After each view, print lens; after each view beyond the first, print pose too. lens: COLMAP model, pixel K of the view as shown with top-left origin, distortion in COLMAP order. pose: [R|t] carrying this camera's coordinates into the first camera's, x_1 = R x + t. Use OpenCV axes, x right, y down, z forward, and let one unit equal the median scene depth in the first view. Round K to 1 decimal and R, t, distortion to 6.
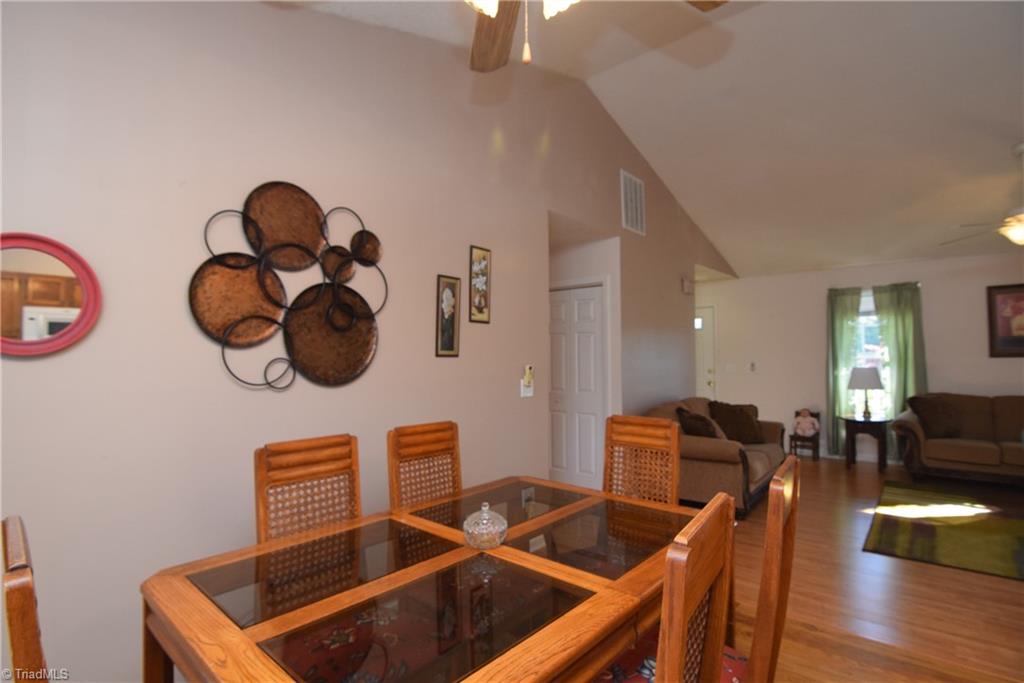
lens RADIAL K [[499.2, 0, 512.3], [0, 499.2, 348.7], [0, 0, 1]] dist [-0.014934, -0.004431]
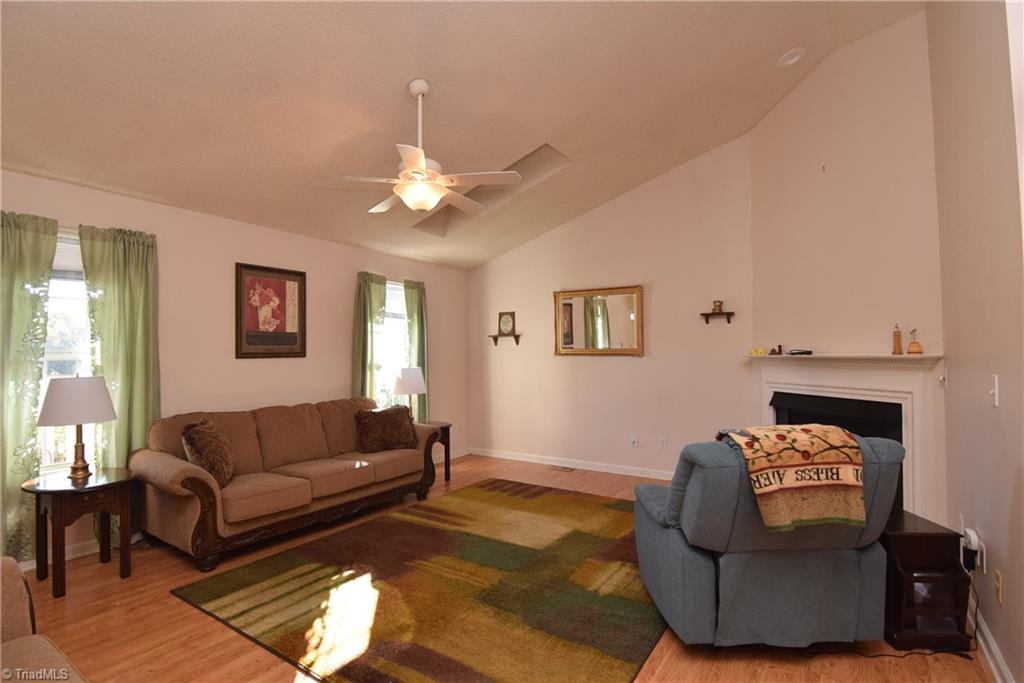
lens RADIAL K [[499.2, 0, 513.9], [0, 499.2, 348.4], [0, 0, 1]] dist [-0.014934, -0.004431]
pose [[-0.117163, 0.015790, 0.992987, 0.162547], [-0.007980, 0.999826, -0.016840, 0.010716], [-0.993081, -0.009897, -0.117017, 0.616025]]
